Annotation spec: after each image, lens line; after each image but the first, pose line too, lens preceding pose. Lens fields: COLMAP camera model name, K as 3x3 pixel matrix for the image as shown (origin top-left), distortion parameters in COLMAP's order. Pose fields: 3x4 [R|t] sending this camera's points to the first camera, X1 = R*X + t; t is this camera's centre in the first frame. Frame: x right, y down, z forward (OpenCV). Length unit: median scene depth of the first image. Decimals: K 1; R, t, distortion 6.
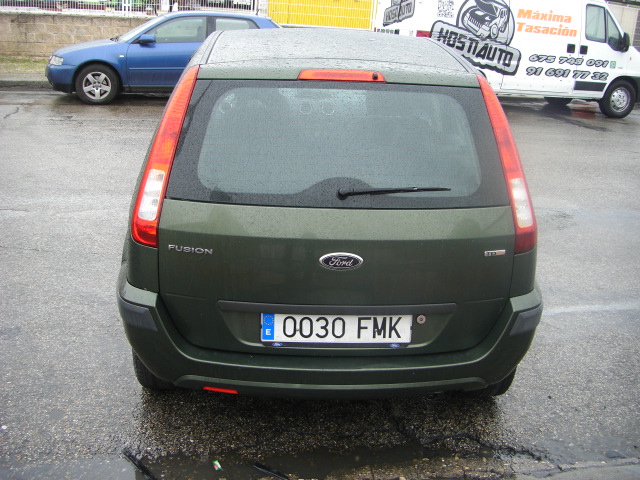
lens RADIAL K [[708.1, 0, 321.0], [0, 708.1, 235.2], [0, 0, 1]] dist [-0.135000, 0.000000]
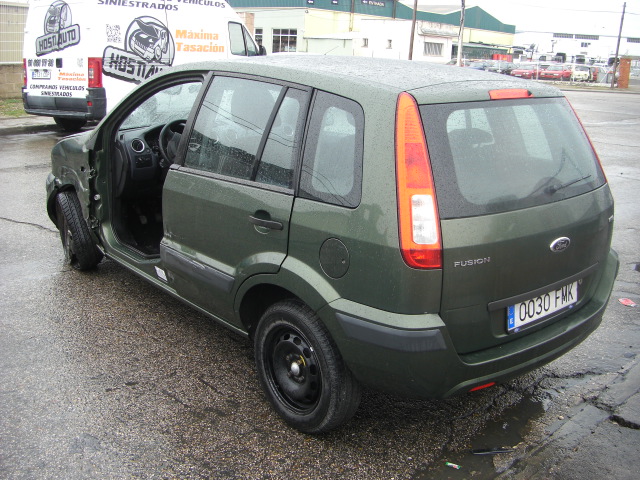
lens RADIAL K [[708.1, 0, 321.2], [0, 708.1, 242.8], [0, 0, 1]] dist [-0.135000, 0.000000]
pose [[0.794285, -0.192472, 0.576251, -0.933529], [0.202314, 0.978151, 0.047846, -0.101528], [-0.572870, 0.078581, 0.815871, 0.242352]]
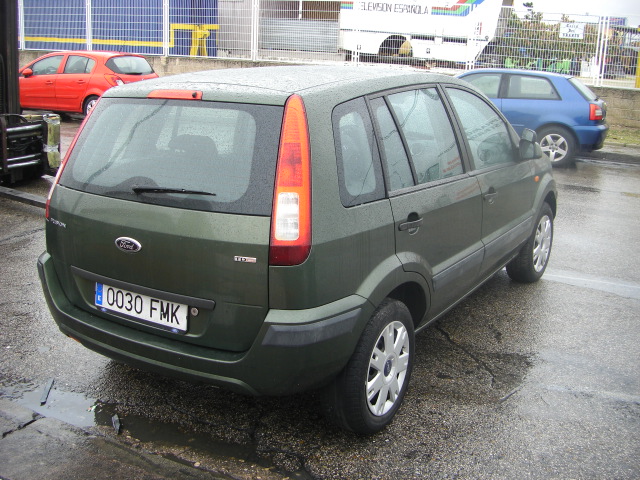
lens RADIAL K [[708.1, 0, 318.5], [0, 708.1, 242.1], [0, 0, 1]] dist [-0.135000, 0.000000]
pose [[0.824544, 0.121849, -0.552522, 0.896736], [-0.165985, 0.985662, -0.030333, 0.013481], [0.540904, 0.116721, 0.832946, 0.174246]]
